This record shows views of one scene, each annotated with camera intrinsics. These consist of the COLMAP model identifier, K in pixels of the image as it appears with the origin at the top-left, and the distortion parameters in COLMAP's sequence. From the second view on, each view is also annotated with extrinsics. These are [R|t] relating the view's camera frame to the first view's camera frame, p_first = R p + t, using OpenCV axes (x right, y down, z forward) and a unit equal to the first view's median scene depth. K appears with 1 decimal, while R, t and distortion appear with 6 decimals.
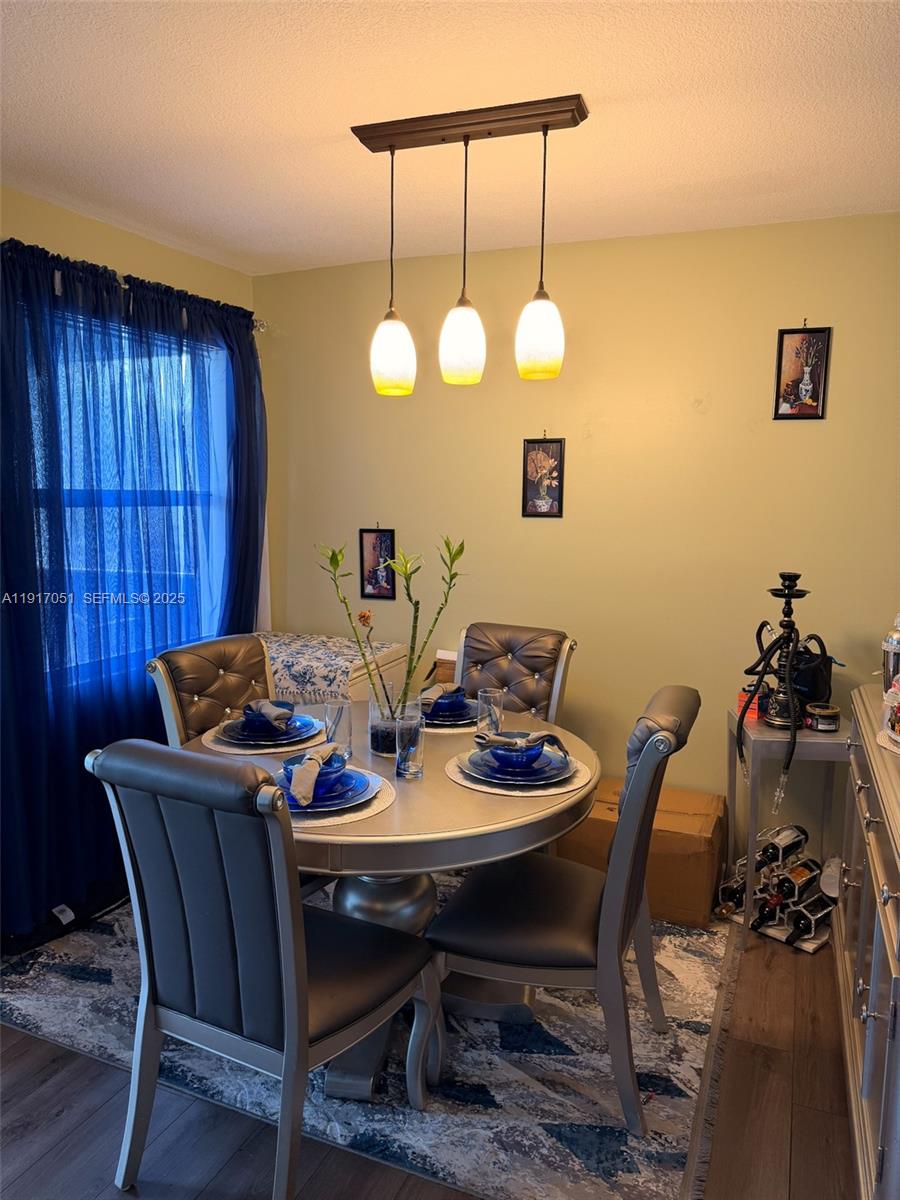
lens RADIAL K [[811.4, 0, 450.0], [0, 811.4, 600.0], [0, 0, 1]] dist [0.185873, -0.375513]
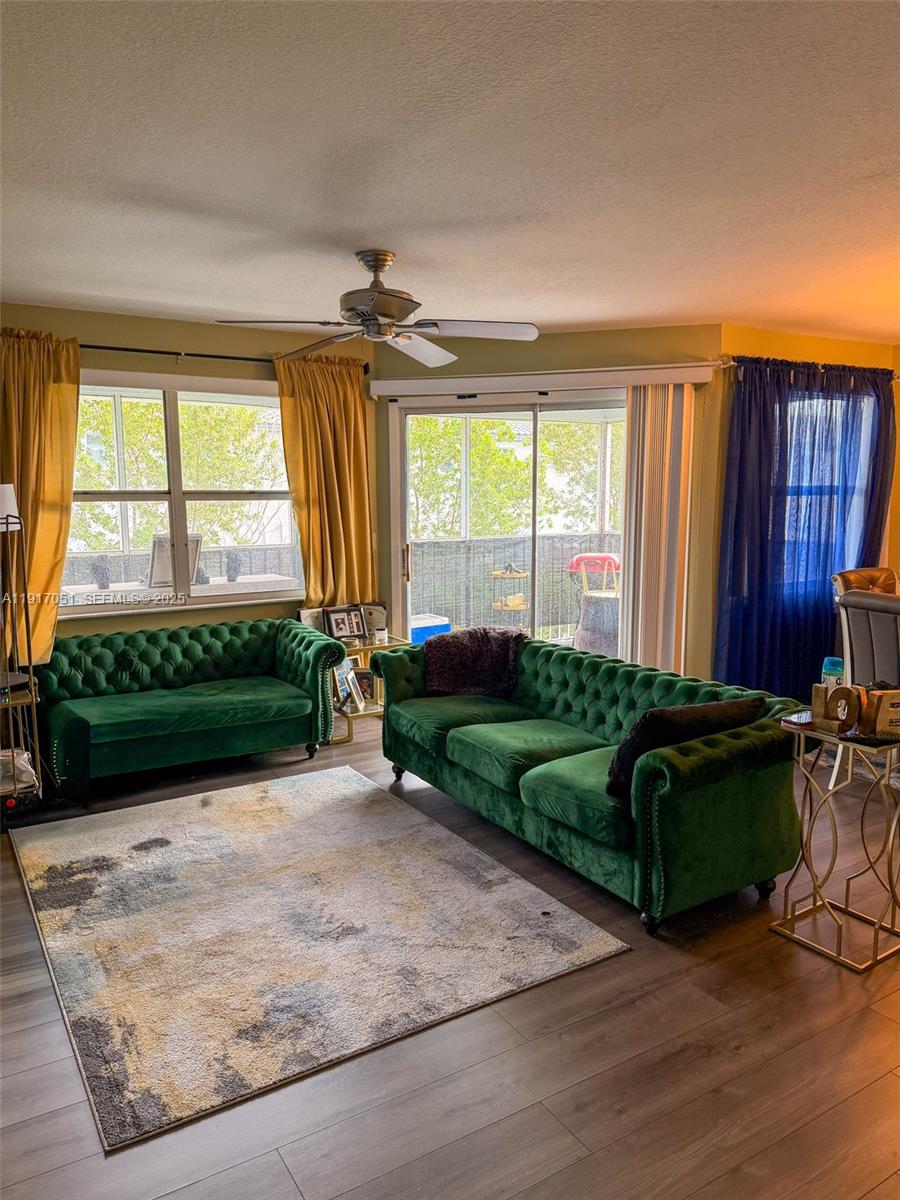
lens RADIAL K [[811.4, 0, 450.0], [0, 811.4, 600.0], [0, 0, 1]] dist [0.185873, -0.375513]
pose [[0.801774, 0.072392, -0.593227, 0.056217], [-0.067221, 0.997261, 0.030845, 0.109040], [0.593835, 0.015147, 0.804444, -0.895549]]
